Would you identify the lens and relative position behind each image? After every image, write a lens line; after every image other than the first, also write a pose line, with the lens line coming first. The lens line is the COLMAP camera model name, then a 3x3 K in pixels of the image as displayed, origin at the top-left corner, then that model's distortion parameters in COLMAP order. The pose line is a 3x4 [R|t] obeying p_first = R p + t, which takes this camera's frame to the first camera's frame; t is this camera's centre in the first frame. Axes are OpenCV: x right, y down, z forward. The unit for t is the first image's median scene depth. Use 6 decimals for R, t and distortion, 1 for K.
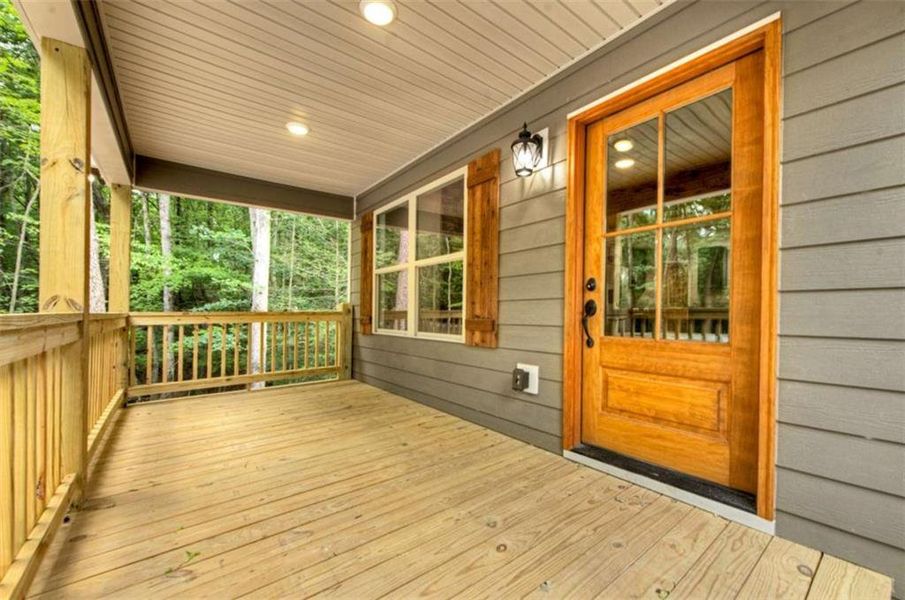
lens RADIAL K [[366.8, 0, 456.8], [0, 366.8, 314.9], [0, 0, 1]] dist [0.000740, 0.000030]
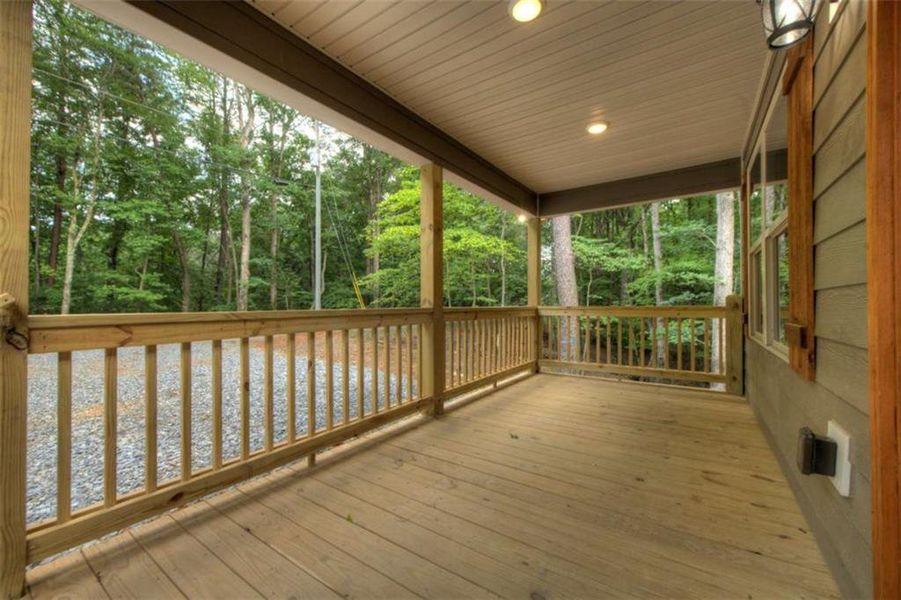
lens RADIAL K [[361.3, 0, 450.5], [0, 361.3, 300.0], [0, 0, 1]] dist [0.000511, -0.000045]
pose [[0.292501, -0.008409, -0.956228, 0.385377], [-0.009895, 0.999881, -0.011819, -0.012276], [0.956214, 0.012919, 0.292383, 0.309601]]
